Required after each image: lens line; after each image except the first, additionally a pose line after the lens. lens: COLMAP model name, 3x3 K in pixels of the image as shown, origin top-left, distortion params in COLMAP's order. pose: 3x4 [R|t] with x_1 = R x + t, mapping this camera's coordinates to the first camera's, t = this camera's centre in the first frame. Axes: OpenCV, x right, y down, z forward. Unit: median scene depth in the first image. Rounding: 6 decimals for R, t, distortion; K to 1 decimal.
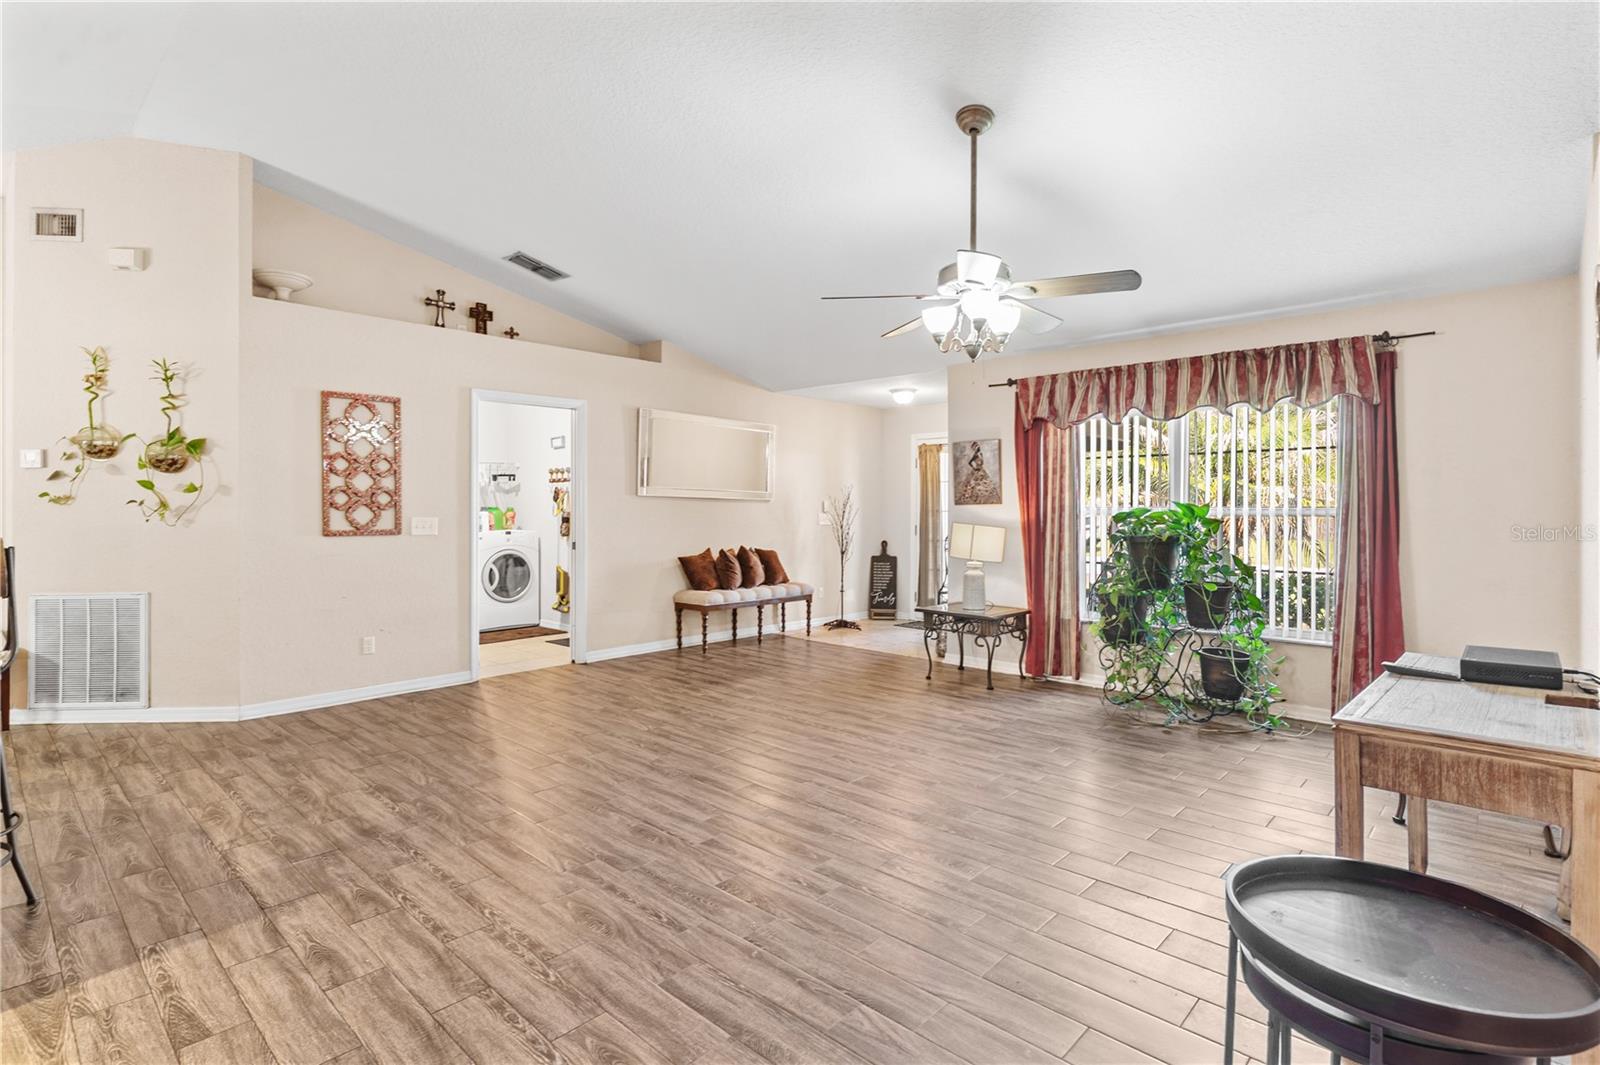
lens RADIAL K [[784.6, 0, 801.7], [0, 784.6, 515.8], [0, 0, 1]] dist [-0.000657, -0.000408]
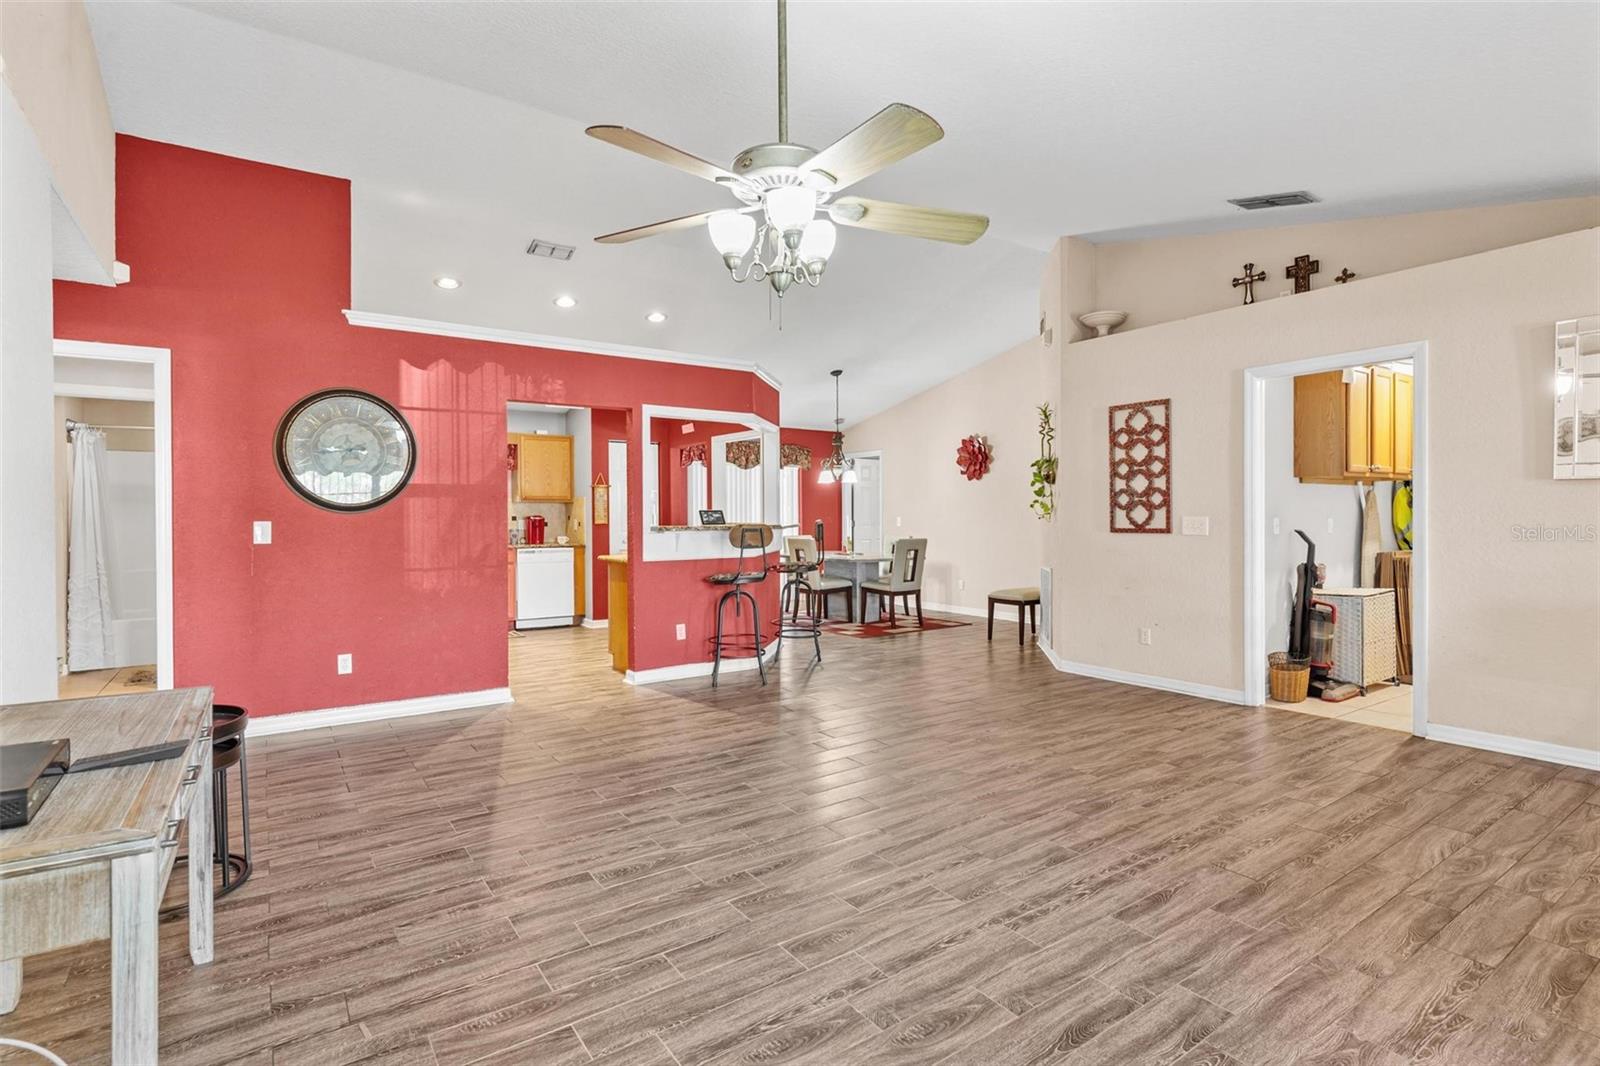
lens RADIAL K [[779.2, 0, 790.4], [0, 779.2, 524.4], [0, 0, 1]] dist [0.000991, -0.000096]
pose [[-0.216687, 0.014332, -0.976136, 0.668937], [0.000020, 0.999892, 0.014676, -0.002770], [0.976241, 0.003160, -0.216664, 0.861859]]
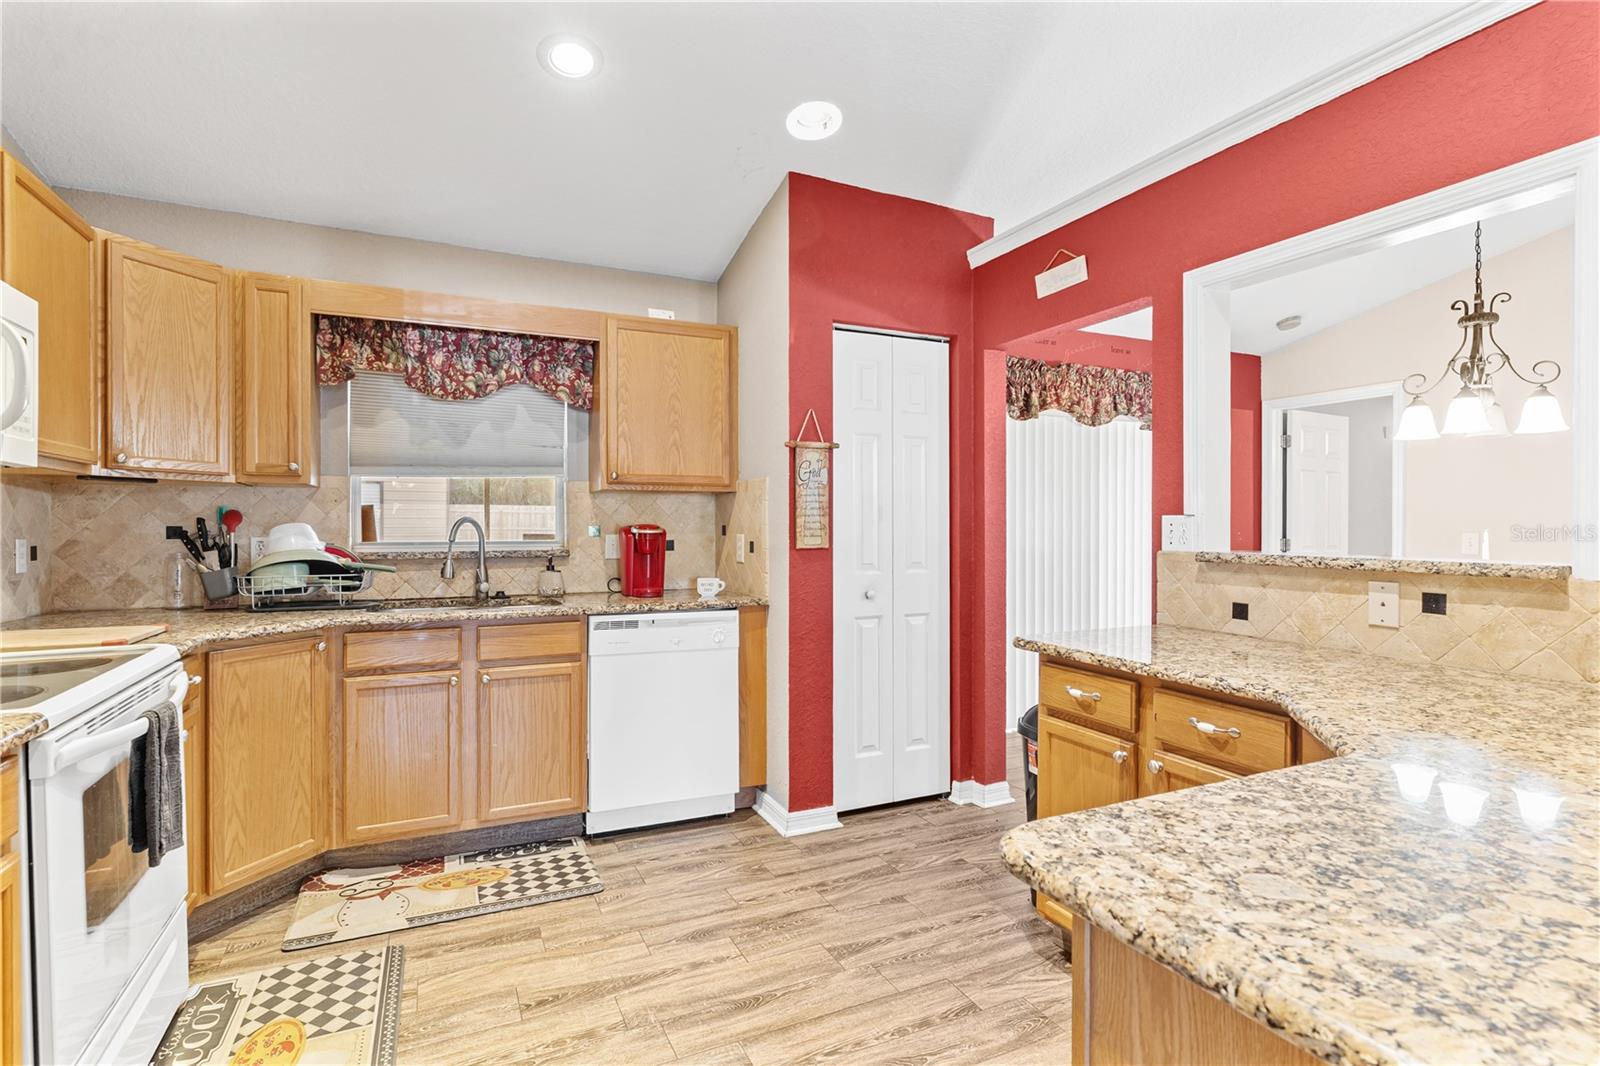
lens RADIAL K [[780.3, 0, 798.1], [0, 780.3, 521.5], [0, 0, 1]] dist [-0.002139, 0.000786]
pose [[-0.370264, -0.001683, -0.928925, -0.422934], [-0.006210, 0.999980, 0.000664, -0.000794], [0.928906, 0.006014, -0.370267, 0.251931]]
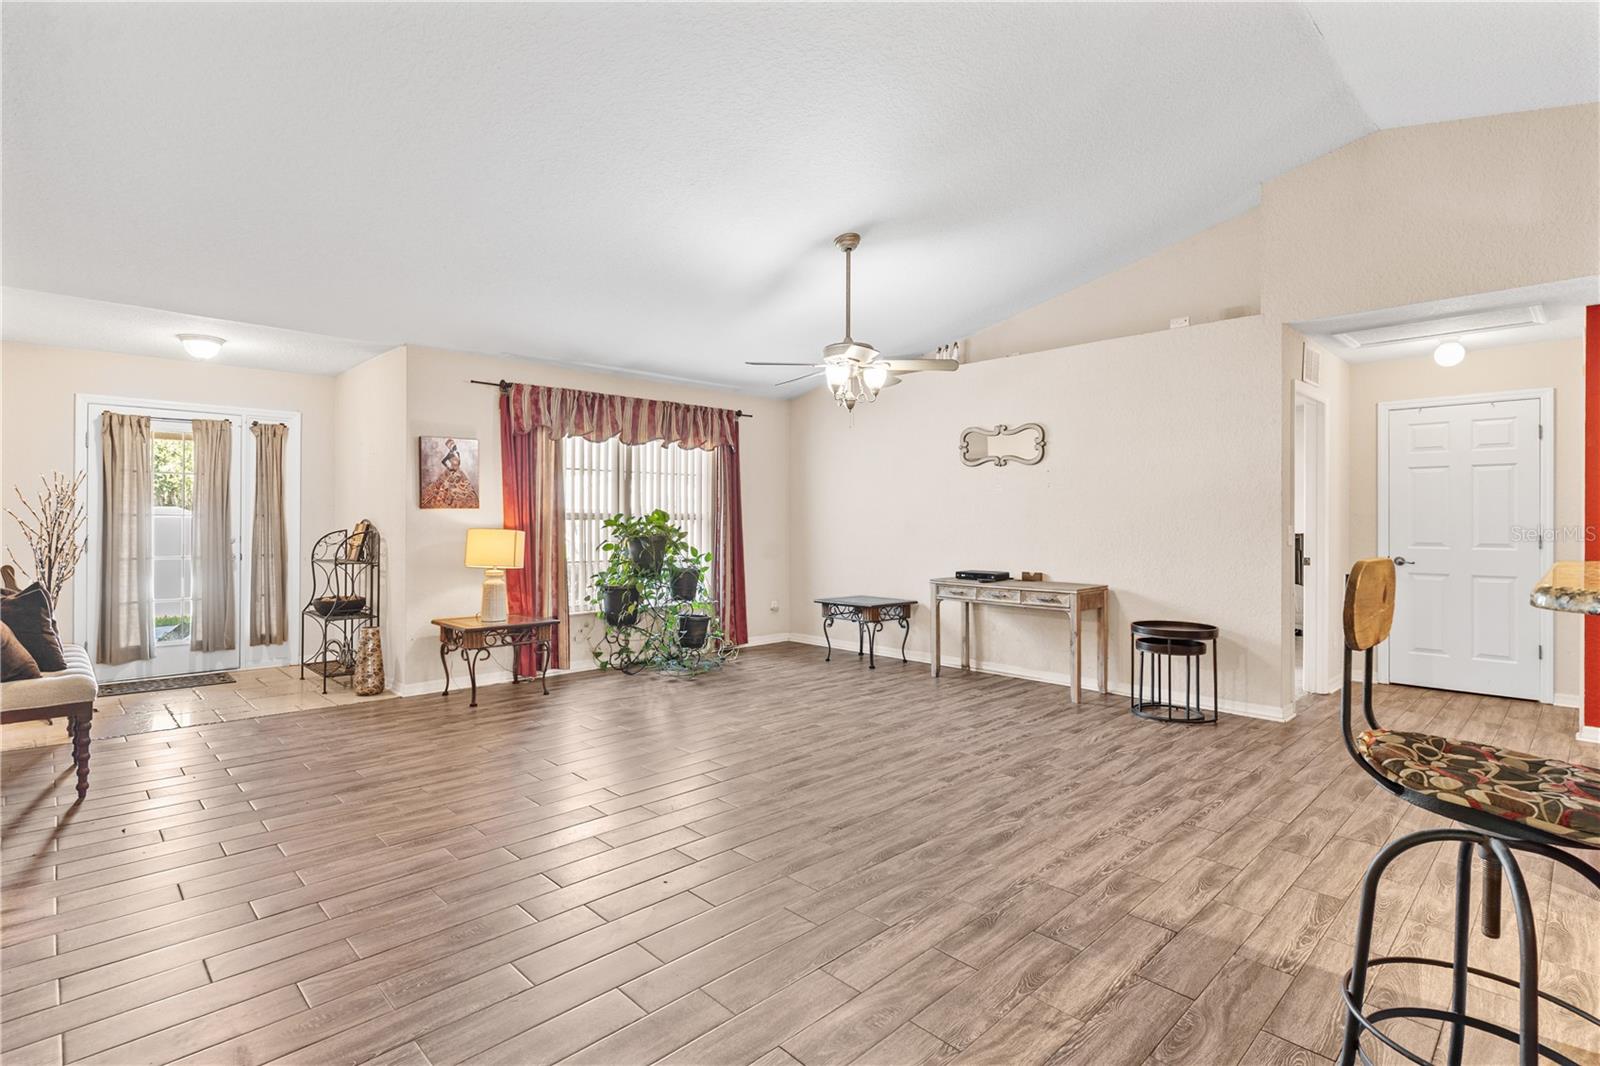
lens RADIAL K [[780.3, 0, 798.1], [0, 780.3, 521.5], [0, 0, 1]] dist [-0.002139, 0.000786]
pose [[0.045876, -0.005376, 0.998933, -0.895194], [0.003456, 0.999980, 0.005223, -0.003704], [-0.998941, 0.003213, 0.045894, 0.765842]]
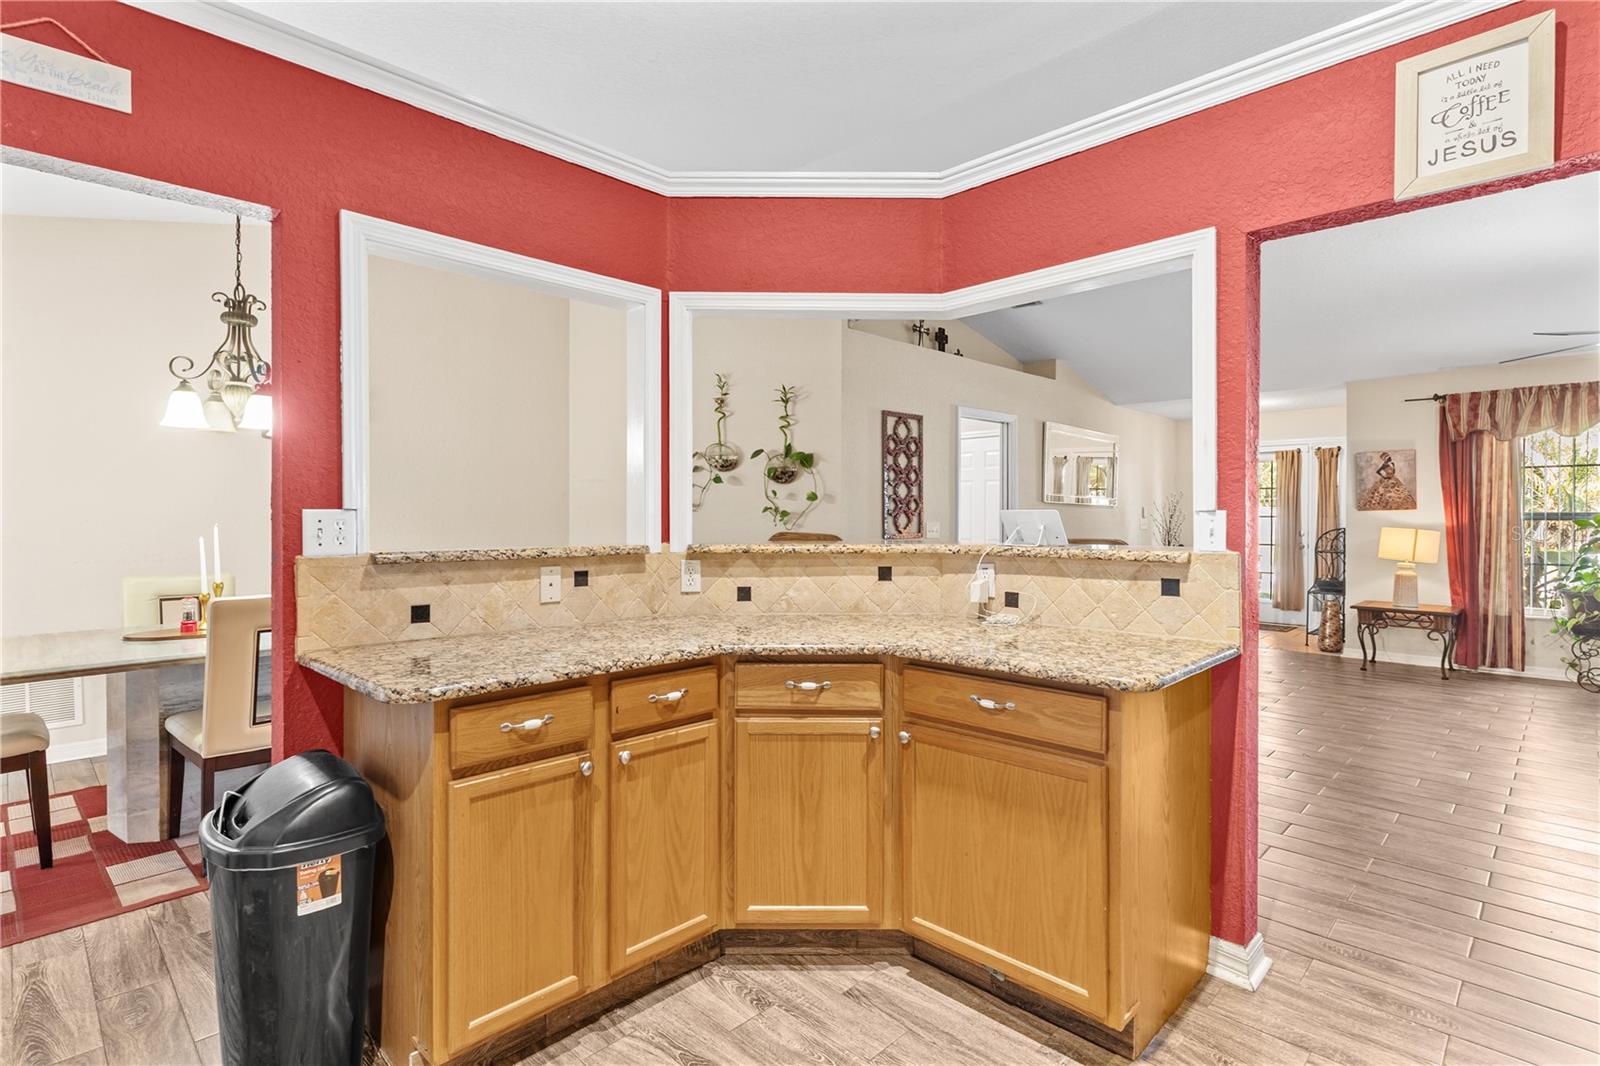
lens RADIAL K [[784.6, 0, 801.7], [0, 784.6, 516.3], [0, 0, 1]] dist [-0.000657, -0.000408]
pose [[0.999696, -0.001001, -0.024642, -0.761657], [0.000853, 0.999982, -0.005990, 0.000129], [0.024648, 0.005967, 0.999678, -0.139160]]
